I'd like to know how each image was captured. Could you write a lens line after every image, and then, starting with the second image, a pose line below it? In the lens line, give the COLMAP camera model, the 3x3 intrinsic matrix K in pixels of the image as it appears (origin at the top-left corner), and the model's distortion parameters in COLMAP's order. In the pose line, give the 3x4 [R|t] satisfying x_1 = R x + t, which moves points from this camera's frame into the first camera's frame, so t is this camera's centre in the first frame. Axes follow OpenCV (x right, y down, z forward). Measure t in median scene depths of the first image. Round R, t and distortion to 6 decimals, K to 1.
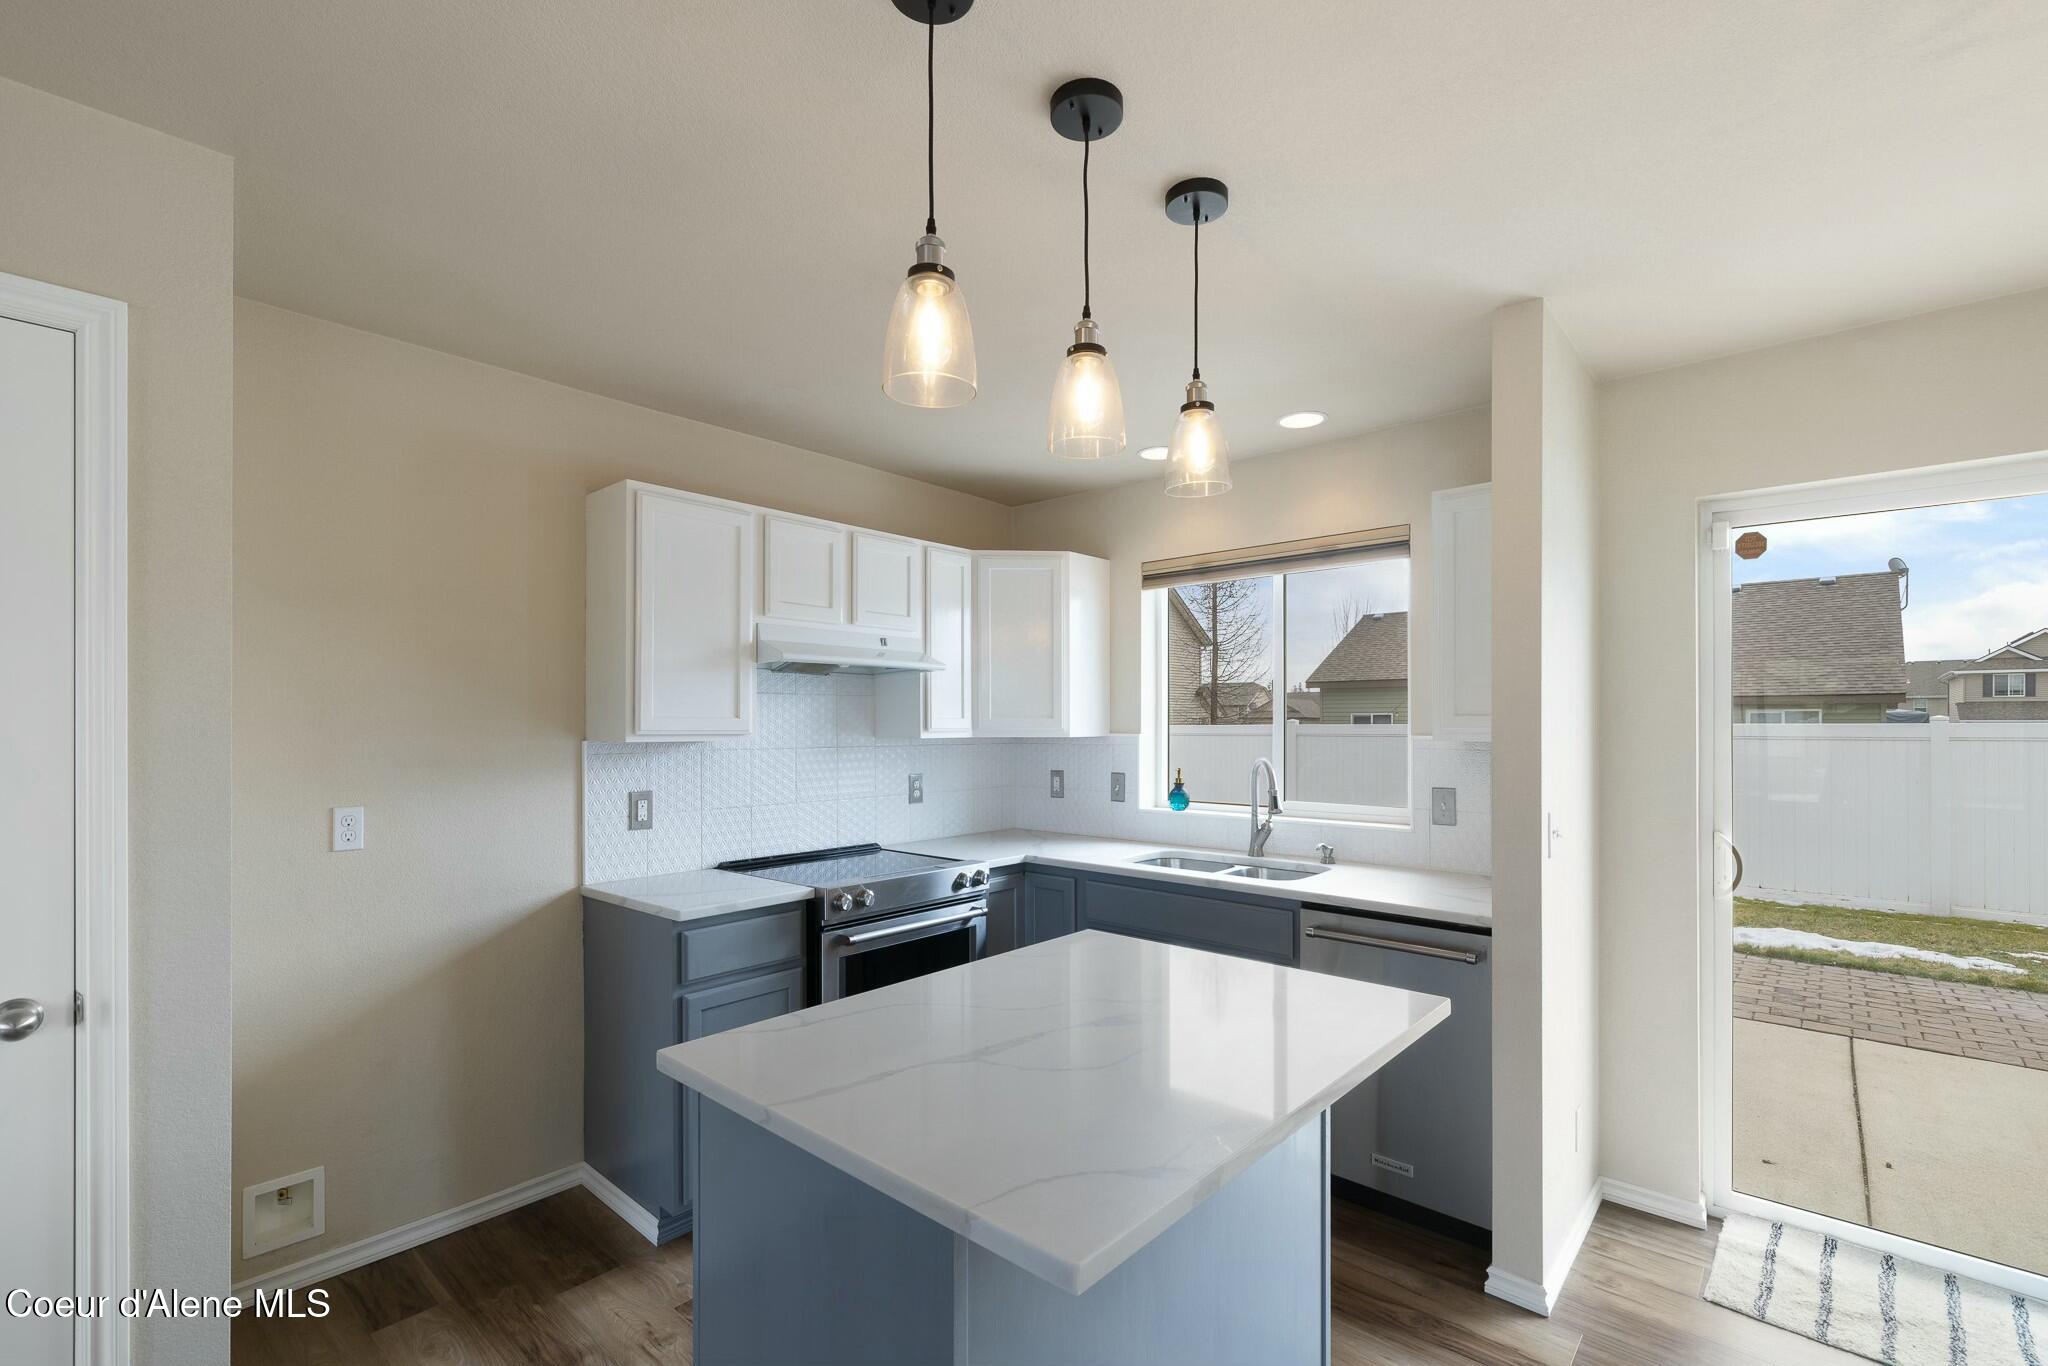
lens RADIAL K [[896.5, 0, 1002.2], [0, 896.5, 723.0], [0, 0, 1]] dist [0.000656, 0.000504]
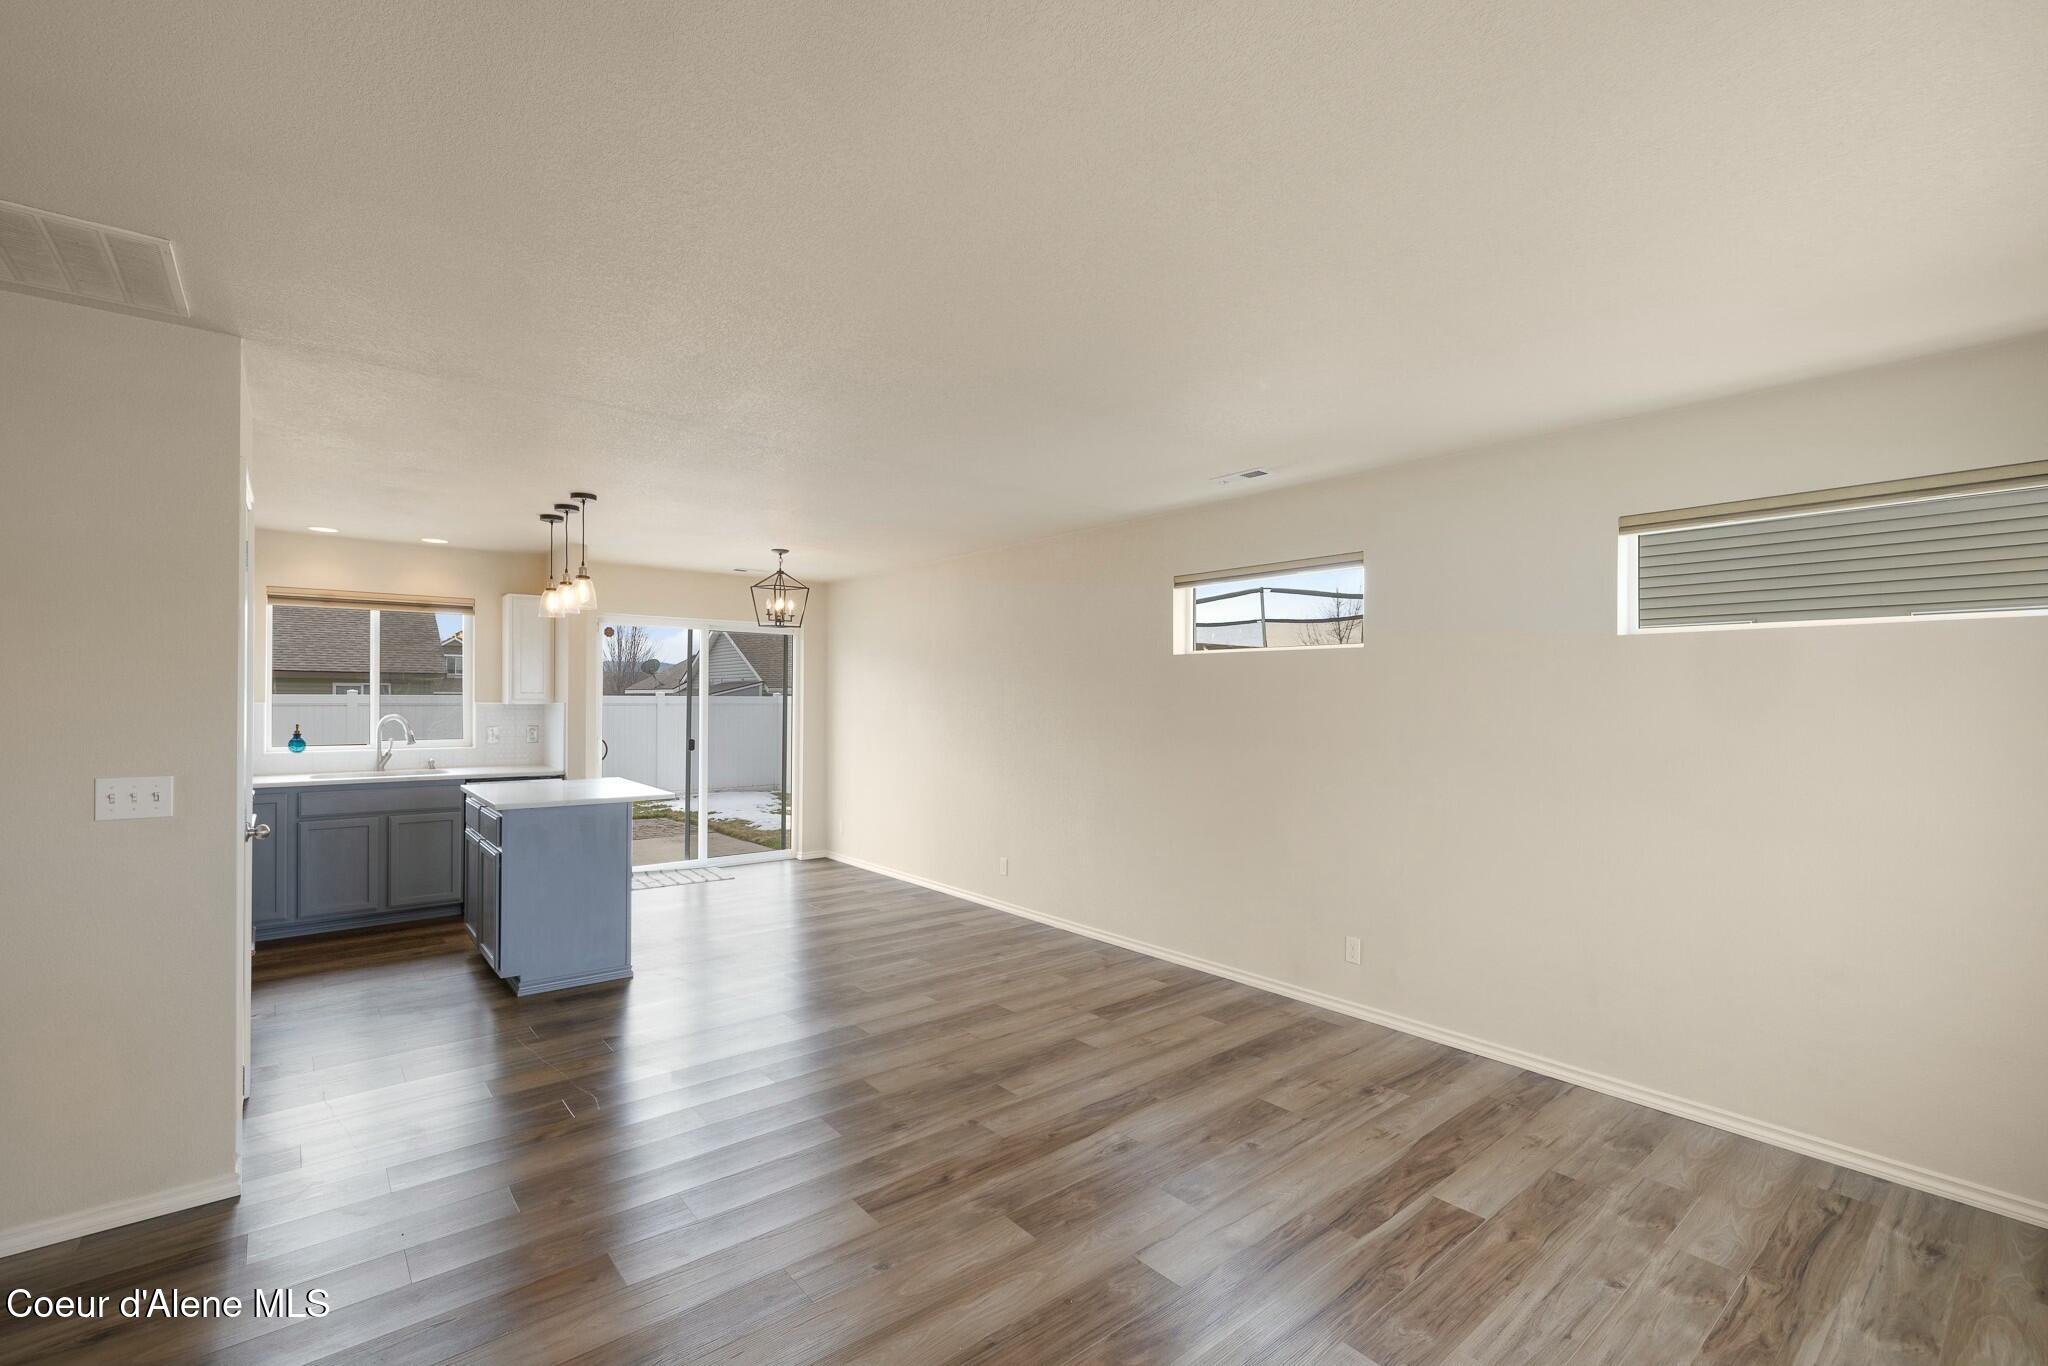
lens RADIAL K [[913.5, 0, 975.2], [0, 913.5, 692.4], [0, 0, 1]] dist [0.037426, -0.000016]
pose [[0.185849, 0.006827, 0.982555, -1.415360], [-0.007969, 0.999953, -0.005441, -0.005988], [-0.982546, -0.006819, 0.185895, -0.523012]]
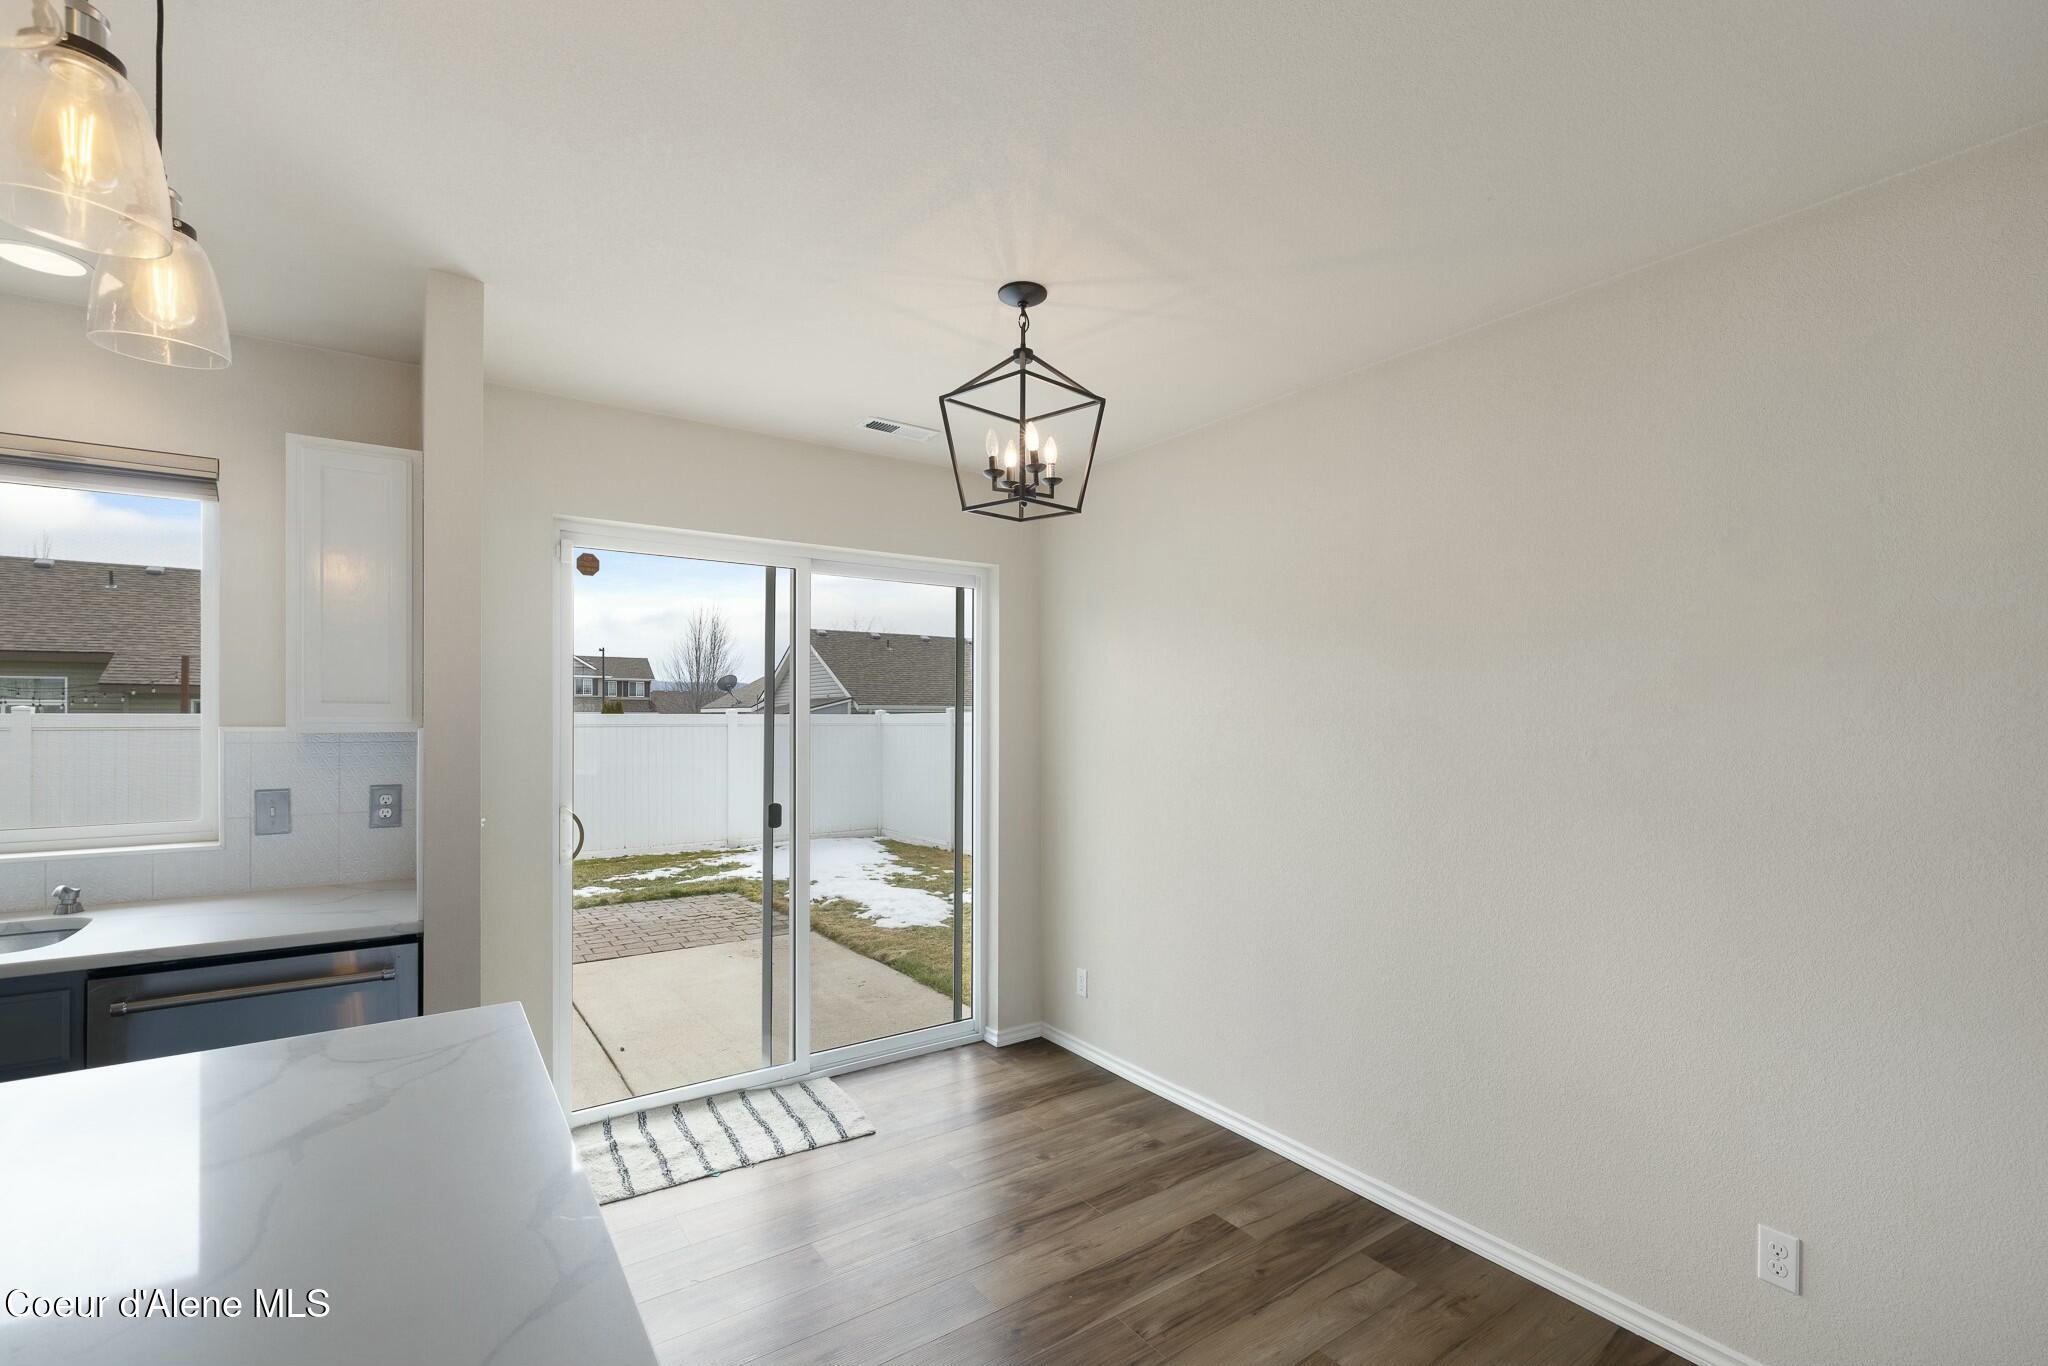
lens RADIAL K [[897.3, 0, 1013.6], [0, 897.3, 715.2], [0, 0, 1]] dist [-0.000360, -0.000040]
pose [[0.220448, 0.001298, 0.975398, -0.162086], [-0.003855, 0.999992, -0.000460, 0.001086], [-0.975391, -0.003659, 0.220452, 0.145755]]
